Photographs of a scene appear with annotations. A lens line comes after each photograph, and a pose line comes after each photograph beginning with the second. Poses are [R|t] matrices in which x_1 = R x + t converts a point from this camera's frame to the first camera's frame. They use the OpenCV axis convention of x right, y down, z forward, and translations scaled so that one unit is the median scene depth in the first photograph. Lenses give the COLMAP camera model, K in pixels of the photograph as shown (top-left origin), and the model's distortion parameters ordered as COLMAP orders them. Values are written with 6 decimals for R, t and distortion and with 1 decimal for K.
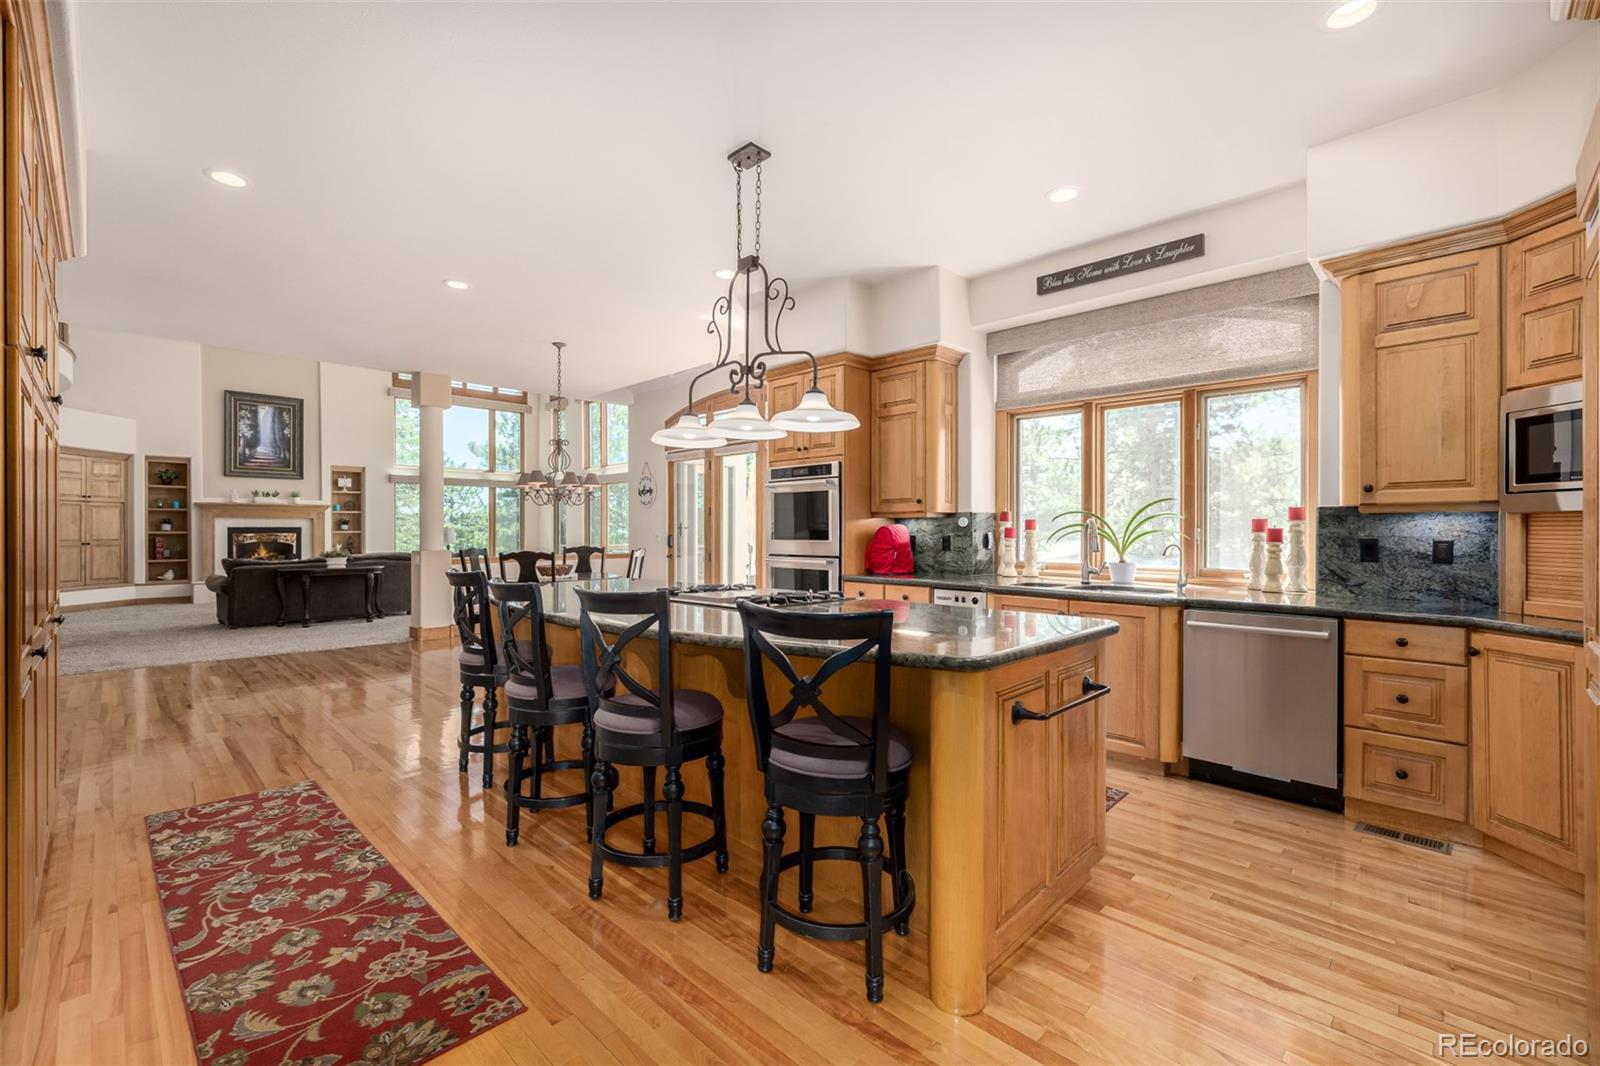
lens RADIAL K [[677.2, 0, 801.5], [0, 677.2, 529.8], [0, 0, 1]] dist [0.000366, 0.000210]
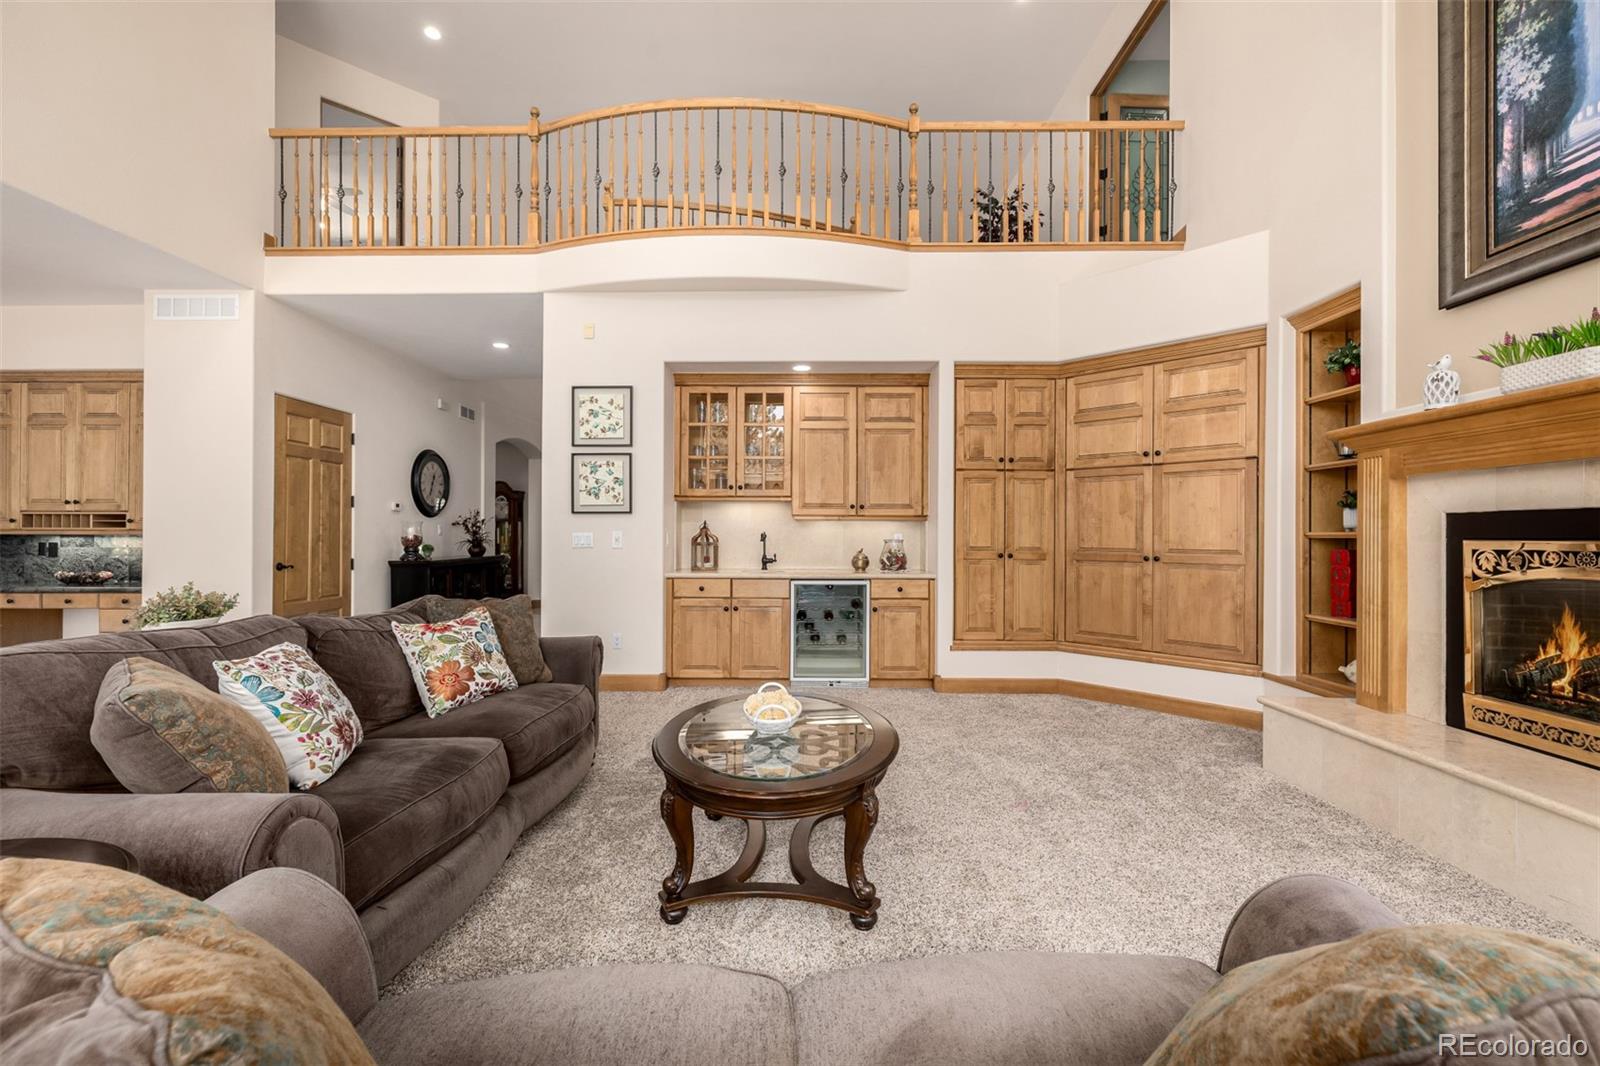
lens RADIAL K [[677.2, 0, 798.8], [0, 677.2, 534.8], [0, 0, 1]] dist [0.000366, 0.000210]
pose [[-0.714708, -0.000956, -0.699422, -0.525139], [0.001217, 0.999996, -0.002611, 0.004783], [0.699422, -0.002717, -0.714704, 1.052829]]
